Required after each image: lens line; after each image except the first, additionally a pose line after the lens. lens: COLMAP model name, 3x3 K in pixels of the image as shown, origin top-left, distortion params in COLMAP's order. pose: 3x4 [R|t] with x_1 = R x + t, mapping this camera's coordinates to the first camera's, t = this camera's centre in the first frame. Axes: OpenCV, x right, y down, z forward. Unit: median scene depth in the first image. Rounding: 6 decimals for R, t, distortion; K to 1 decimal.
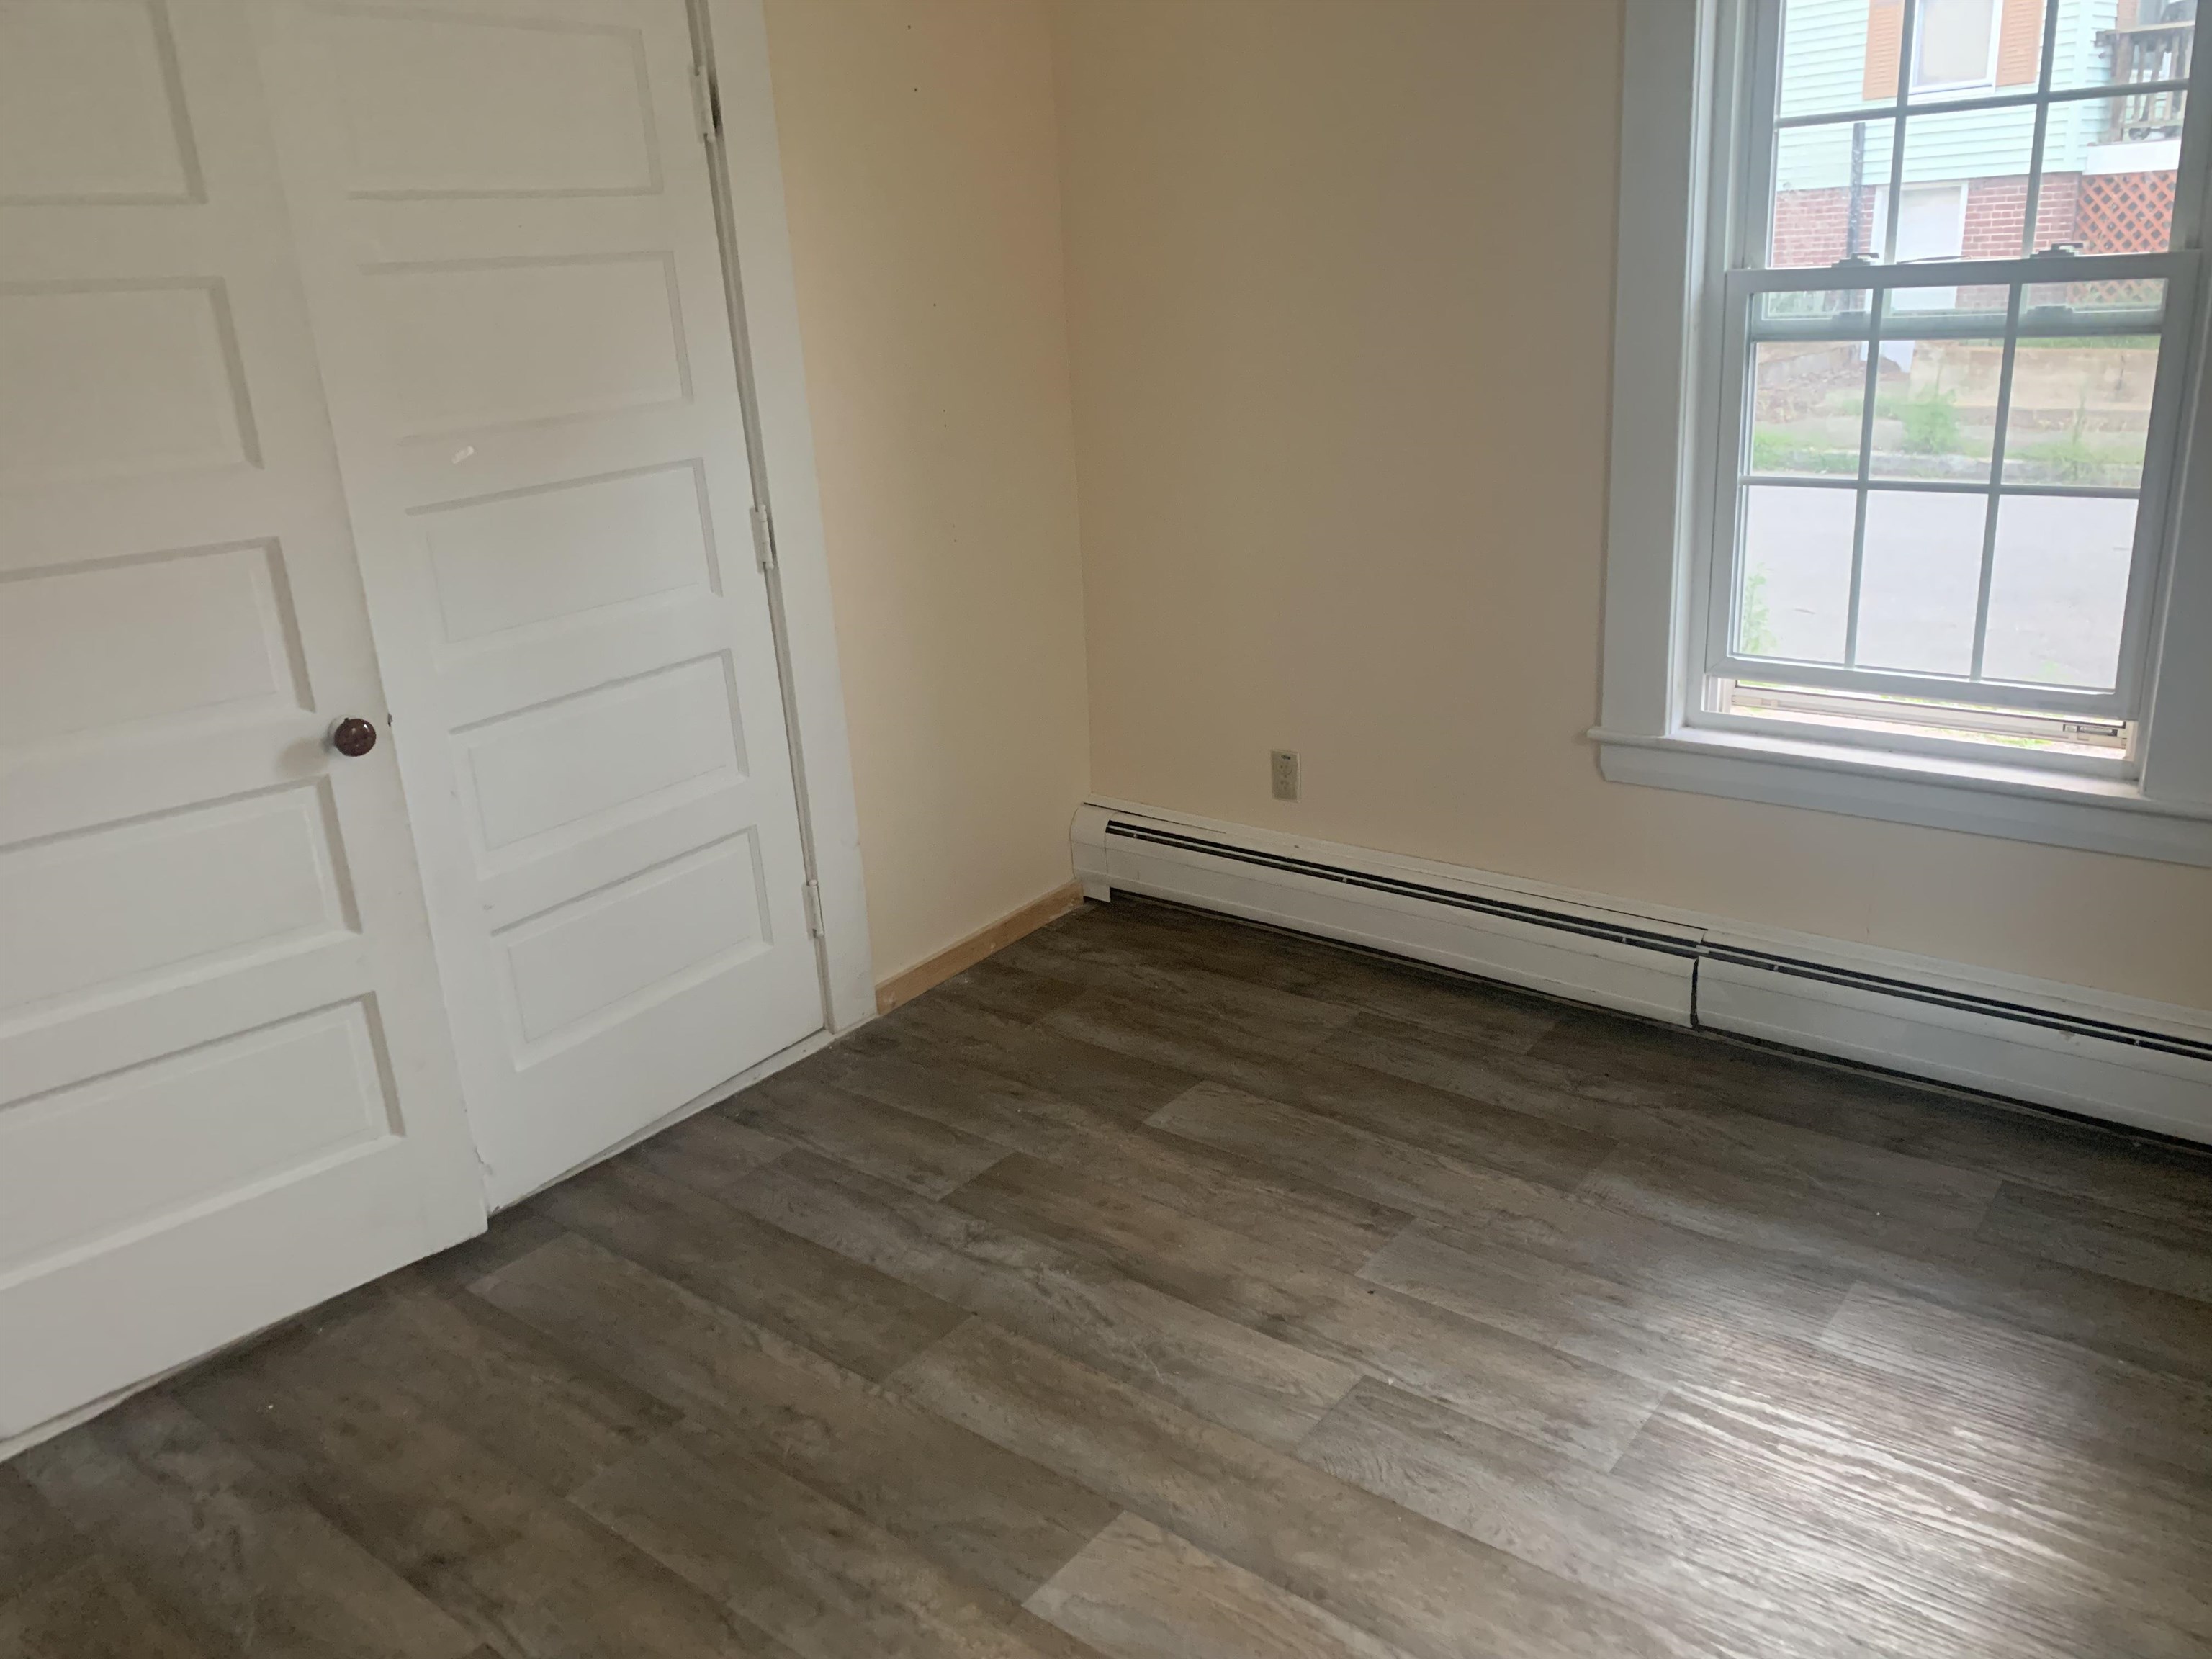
lens RADIAL K [[1673.3, 0, 1166.2], [0, 1673.3, 808.2], [0, 0, 1]] dist [-0.014168, -0.003233]
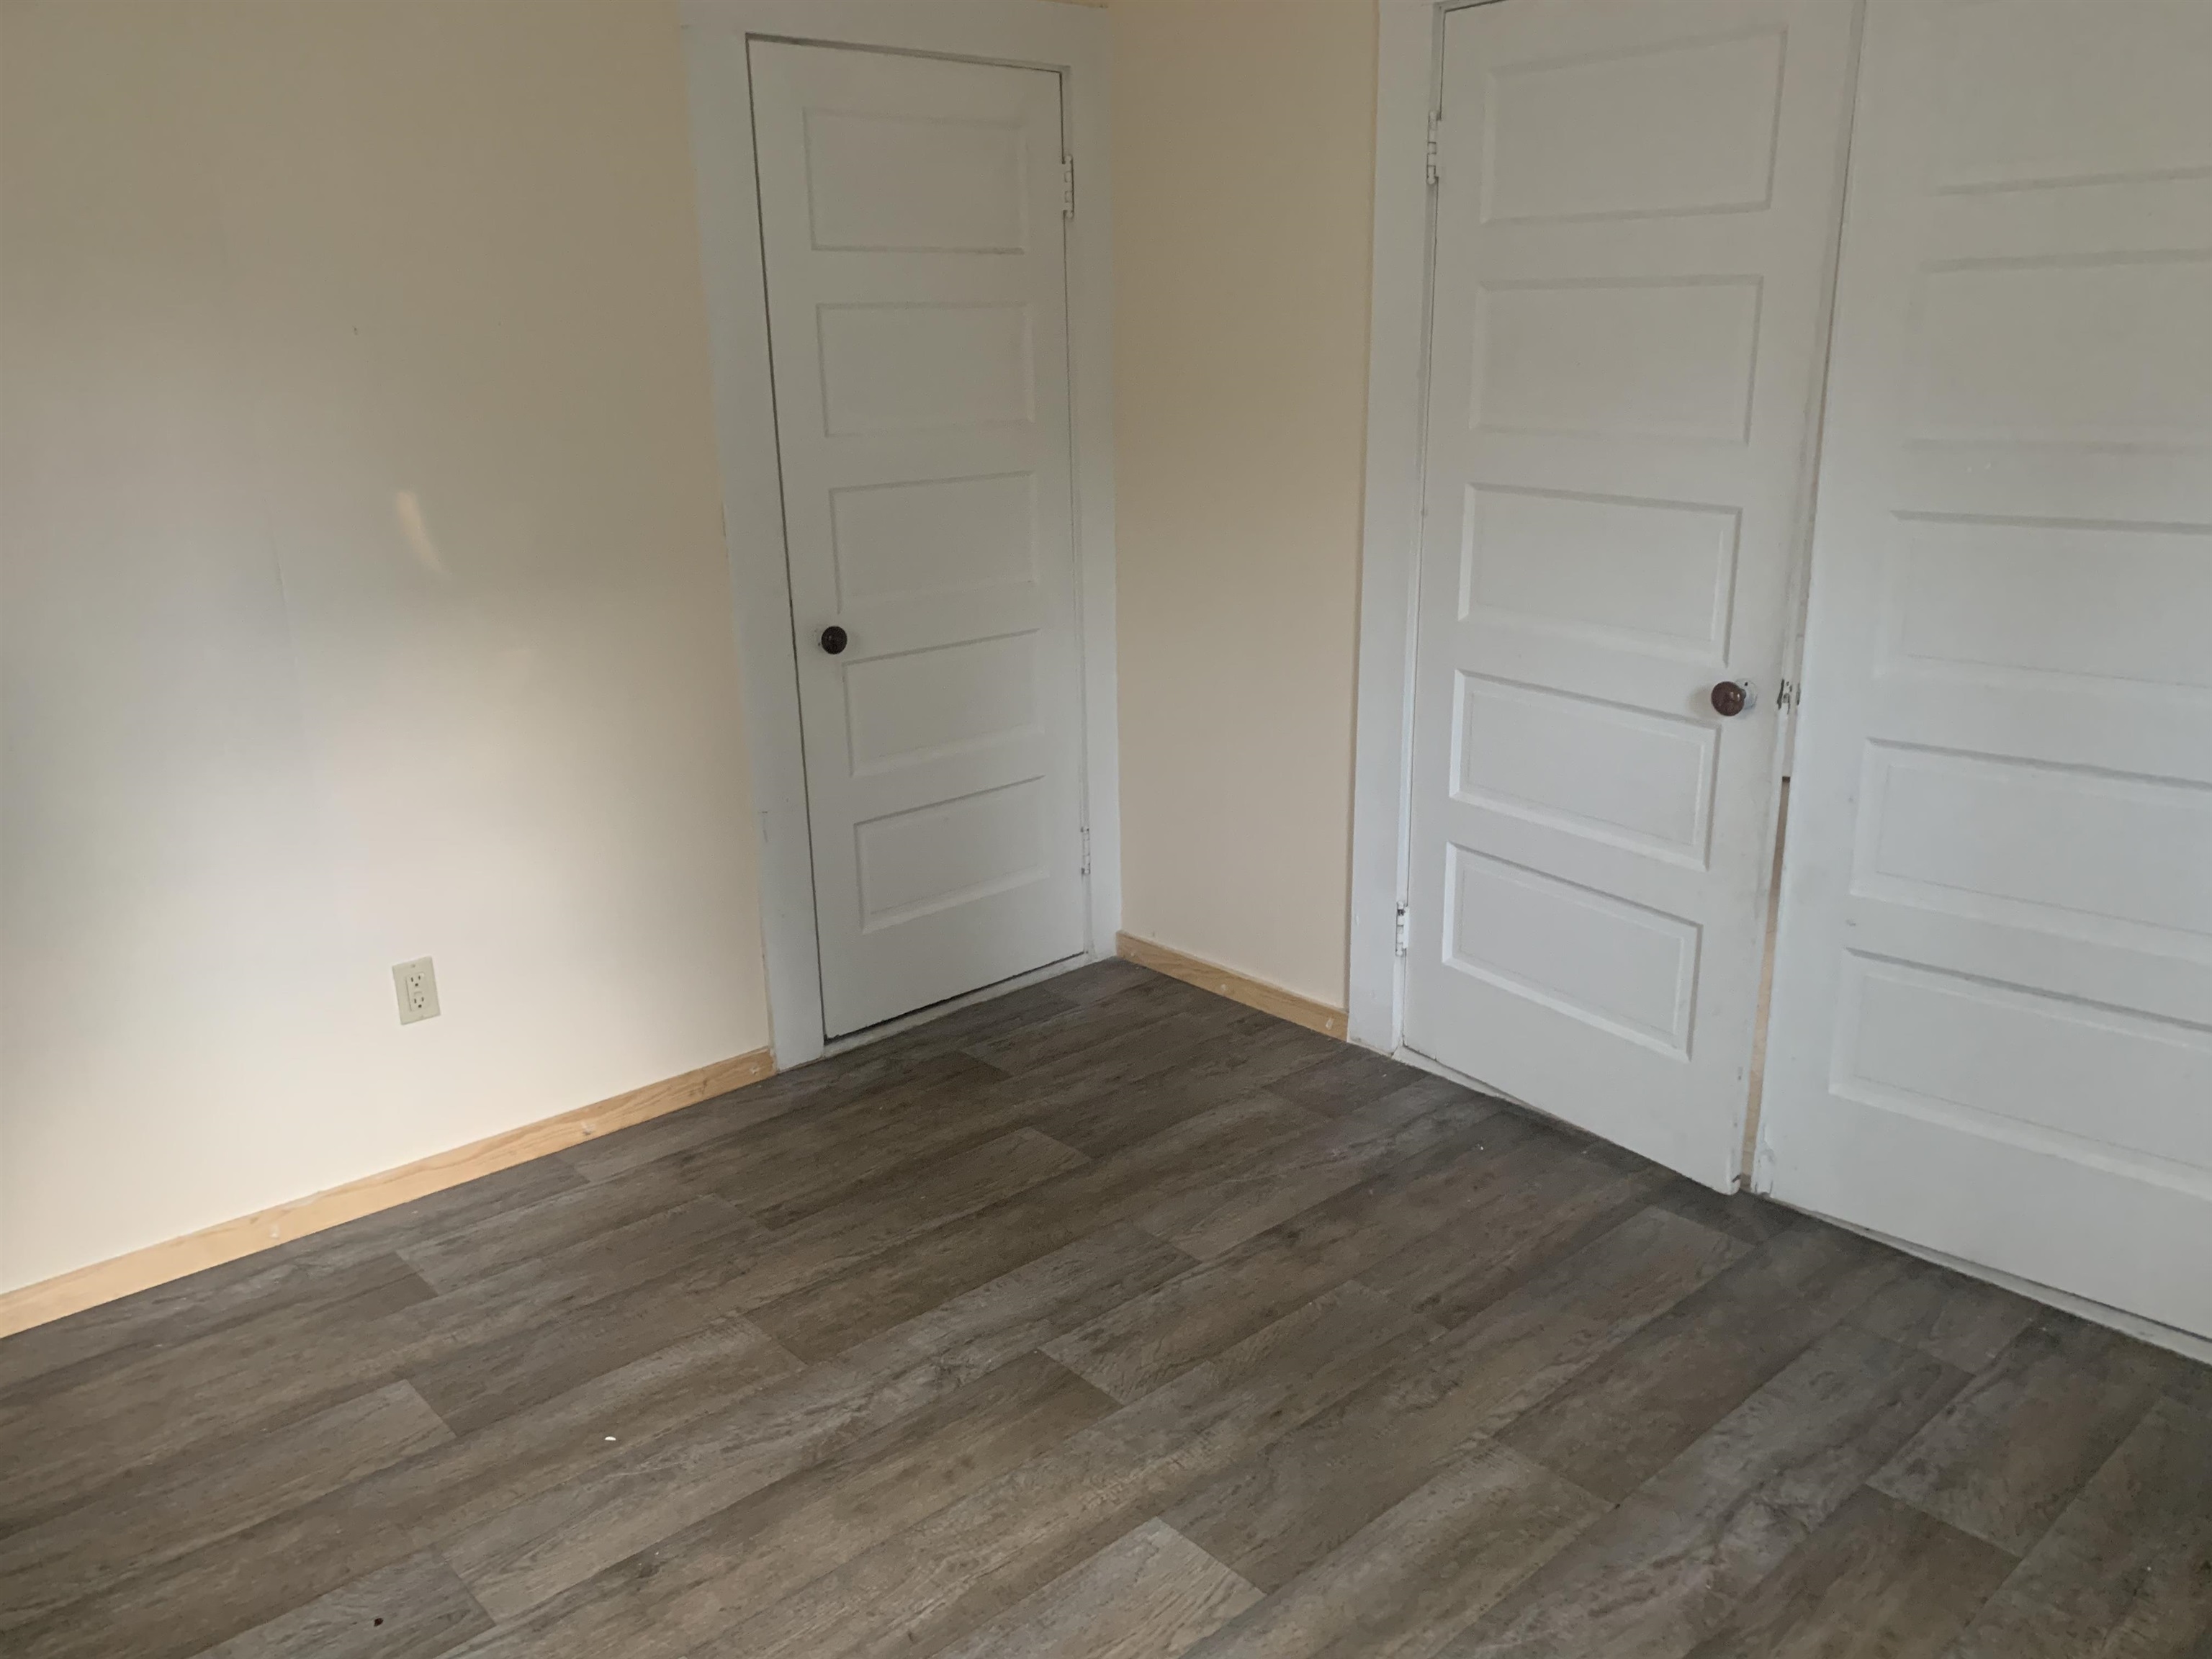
lens RADIAL K [[1710.9, 0, 1106.0], [0, 1710.9, 829.5], [0, 0, 1]] dist [0.009882, -0.001237]
pose [[-0.184654, 0.331520, -0.925201, 0.649788], [-0.276178, 0.885953, 0.372576, -0.269625], [0.943201, 0.324318, -0.072037, 0.714393]]
